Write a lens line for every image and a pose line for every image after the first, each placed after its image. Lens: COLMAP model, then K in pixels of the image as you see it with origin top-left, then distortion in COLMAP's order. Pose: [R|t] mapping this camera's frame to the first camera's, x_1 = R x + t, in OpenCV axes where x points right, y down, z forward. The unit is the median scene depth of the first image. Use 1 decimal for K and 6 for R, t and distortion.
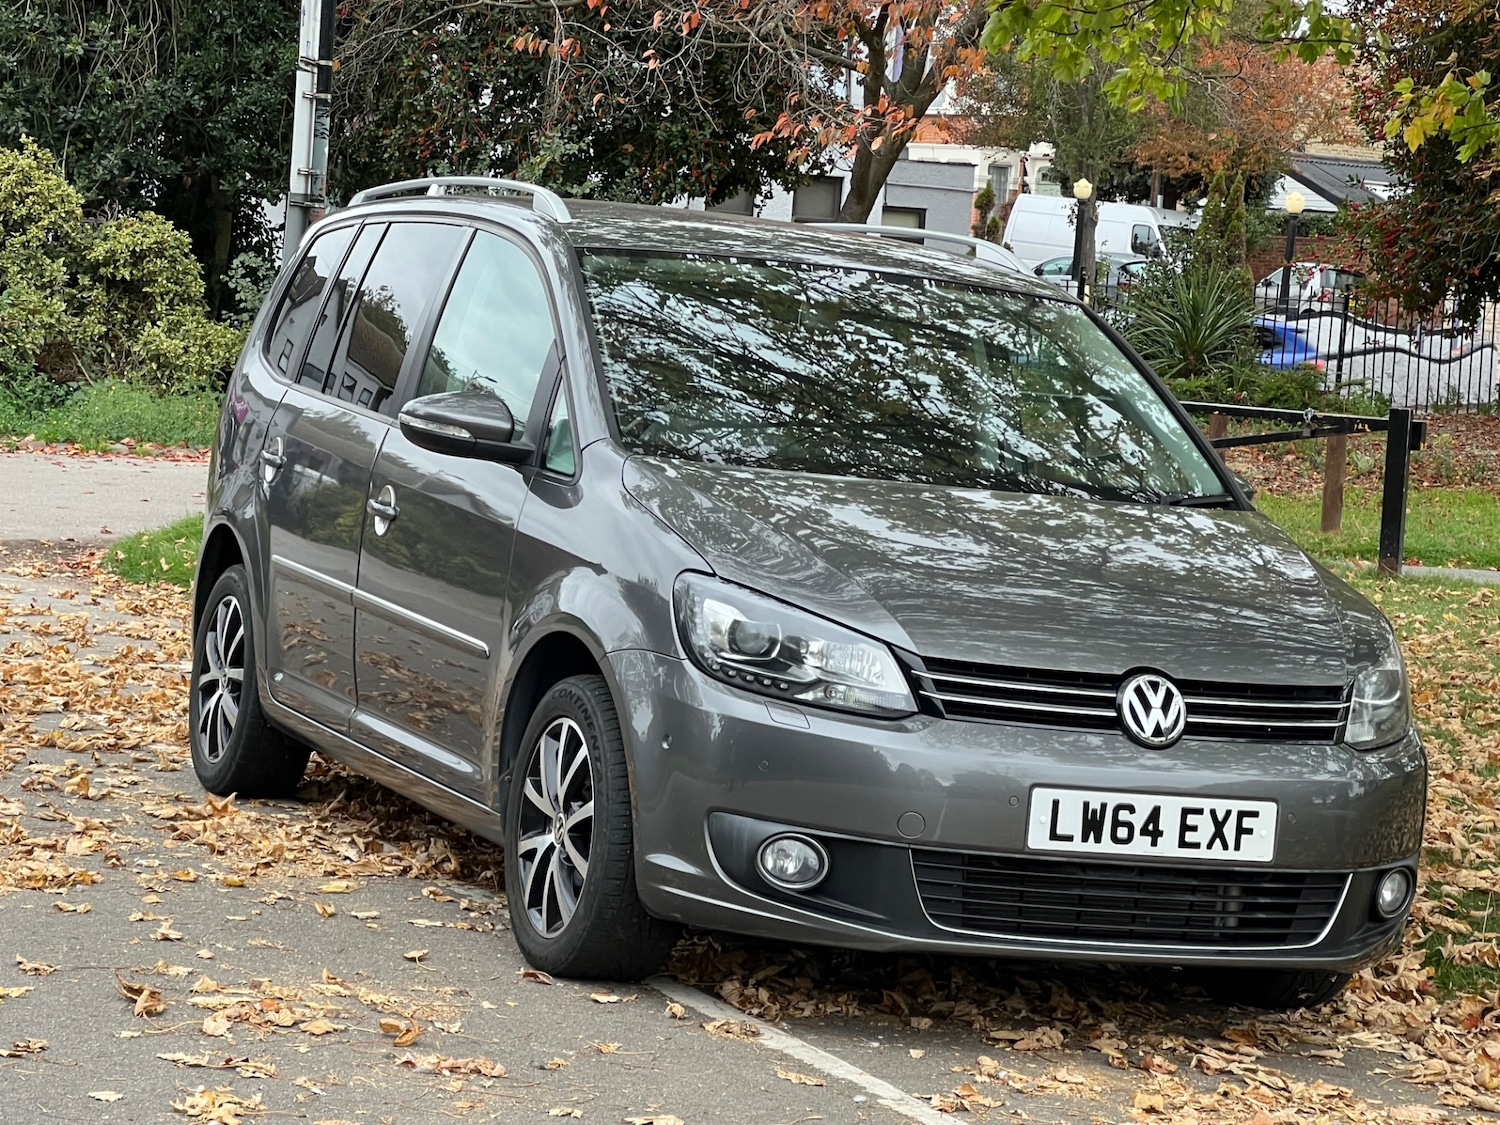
lens RADIAL K [[3945.4, 0, 742.2], [0, 3945.4, 557.4], [0, 0, 1]] dist [-0.231295, 8.504922]
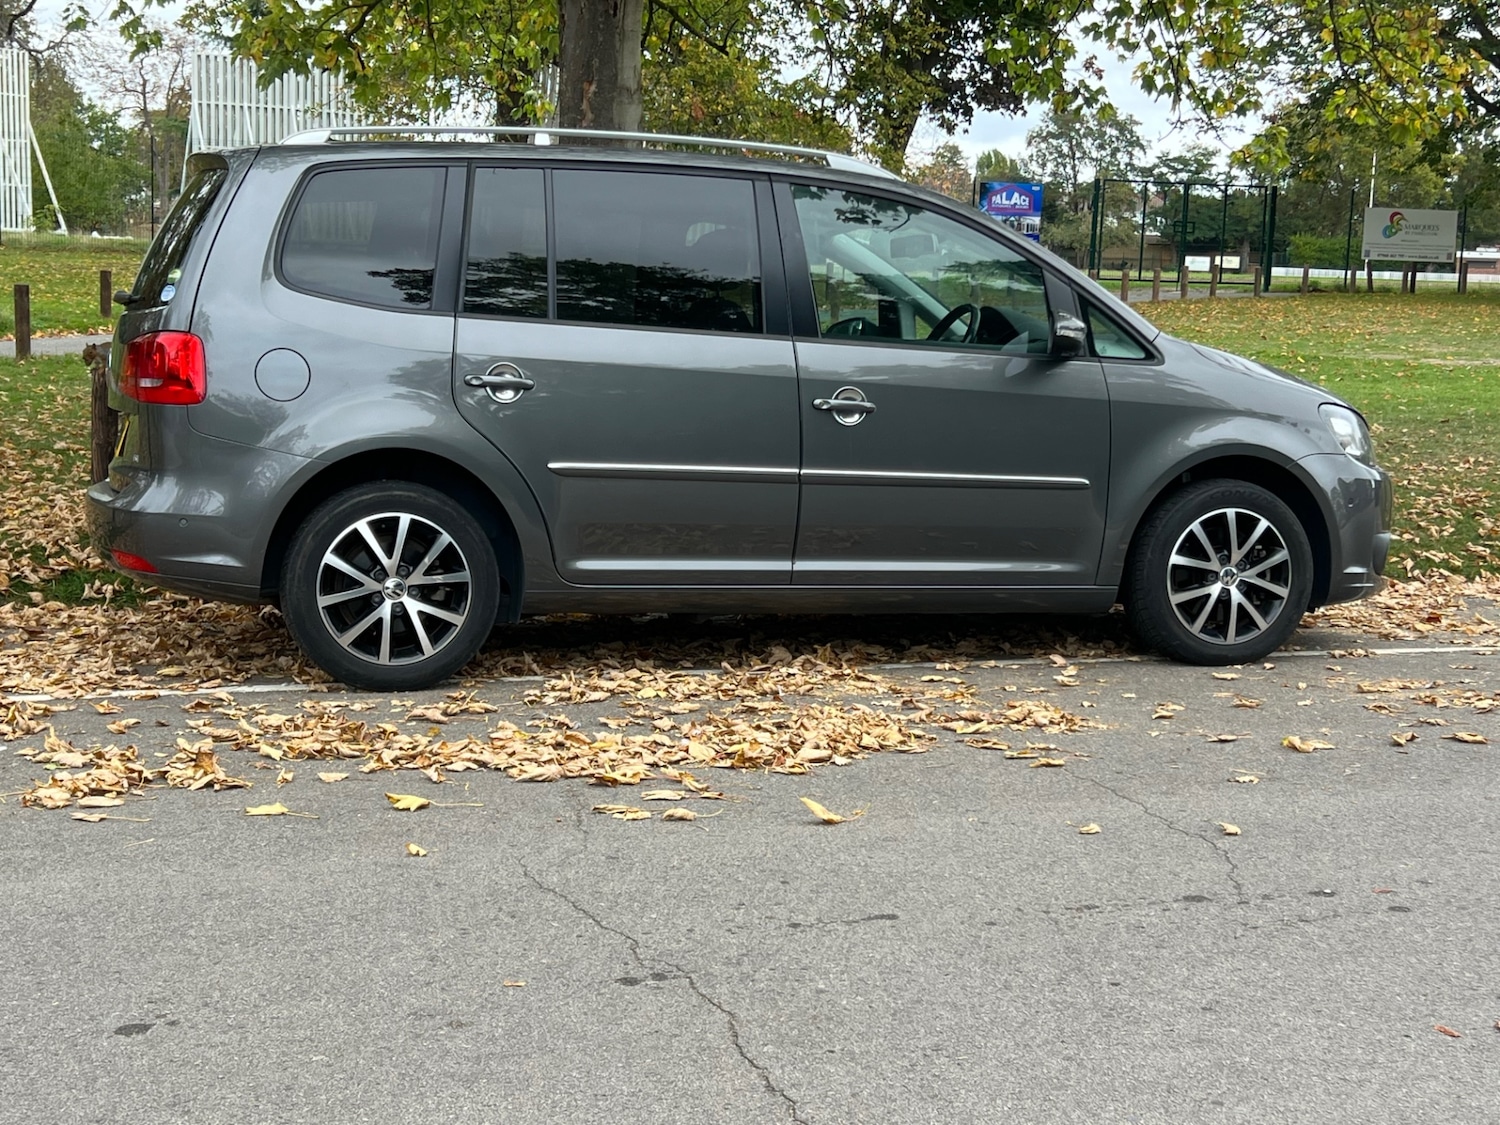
lens RADIAL K [[2139.8, 0, 744.2], [0, 2139.8, 553.4], [0, 0, 1]] dist [0.188674, -0.665743]
pose [[0.102683, -0.194547, 0.975504, -0.951344], [0.041564, 0.980670, 0.191202, -0.120801], [-0.993845, 0.020913, 0.108784, 1.129636]]
